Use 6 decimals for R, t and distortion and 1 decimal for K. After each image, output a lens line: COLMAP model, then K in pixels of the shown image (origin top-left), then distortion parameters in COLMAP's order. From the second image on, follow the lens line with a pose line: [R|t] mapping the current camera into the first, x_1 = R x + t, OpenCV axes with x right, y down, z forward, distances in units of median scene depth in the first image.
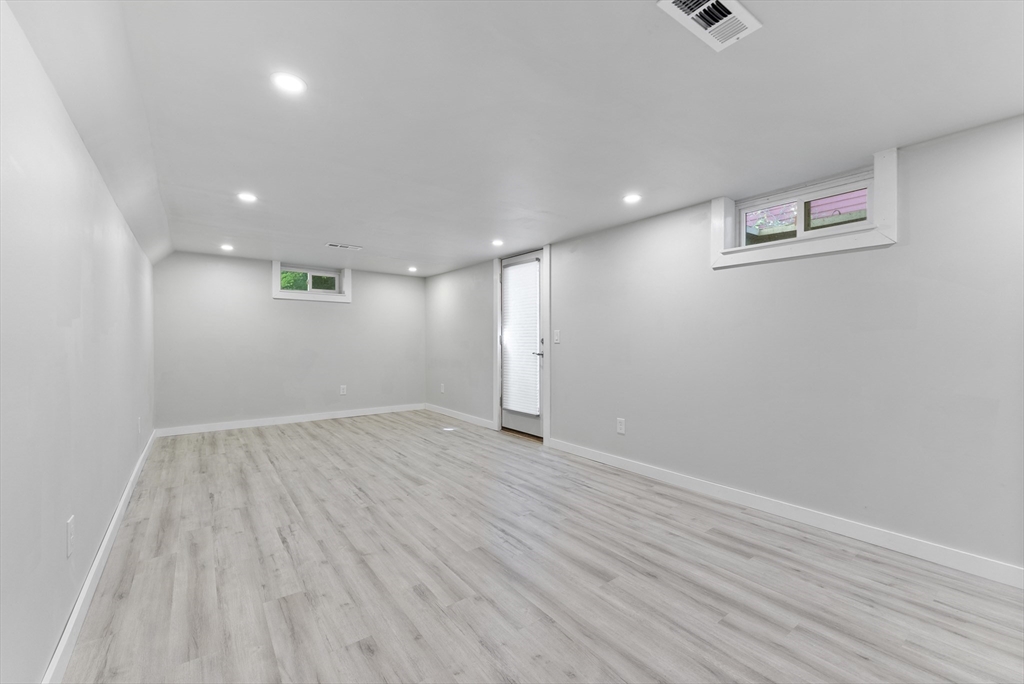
lens RADIAL K [[416.1, 0, 511.9], [0, 416.1, 345.8], [0, 0, 1]] dist [0.001874, -0.000314]
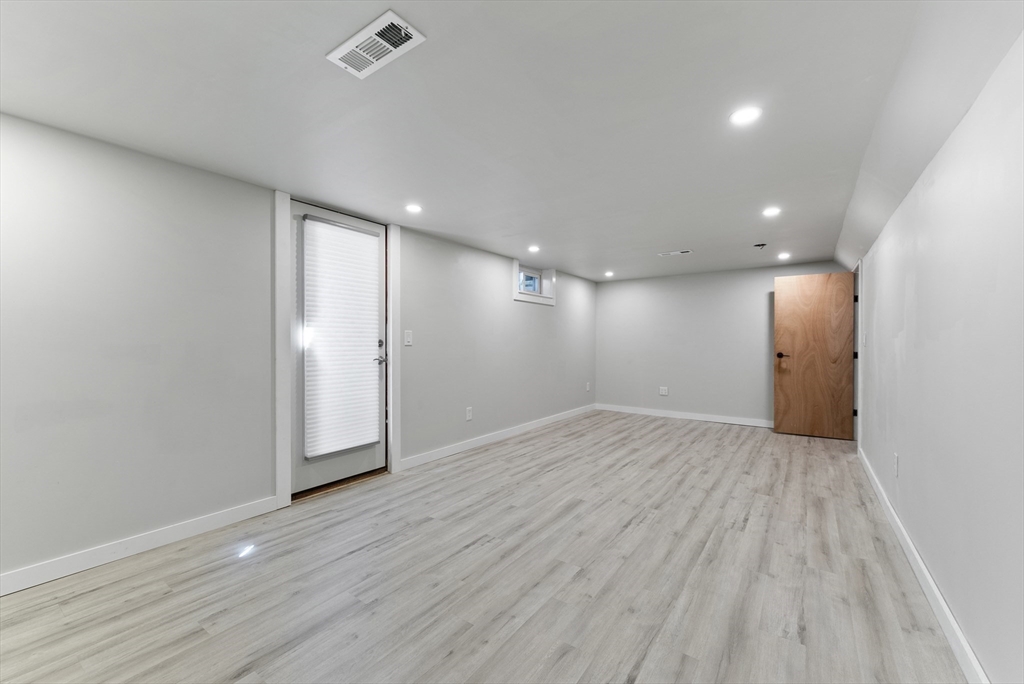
lens RADIAL K [[416.1, 0, 512.3], [0, 416.1, 339.1], [0, 0, 1]] dist [0.001874, -0.000314]
pose [[-0.300785, 0.002346, 0.953689, -1.162683], [0.007254, 0.999974, -0.000172, -0.026775], [-0.953664, 0.006866, -0.300794, 1.569057]]
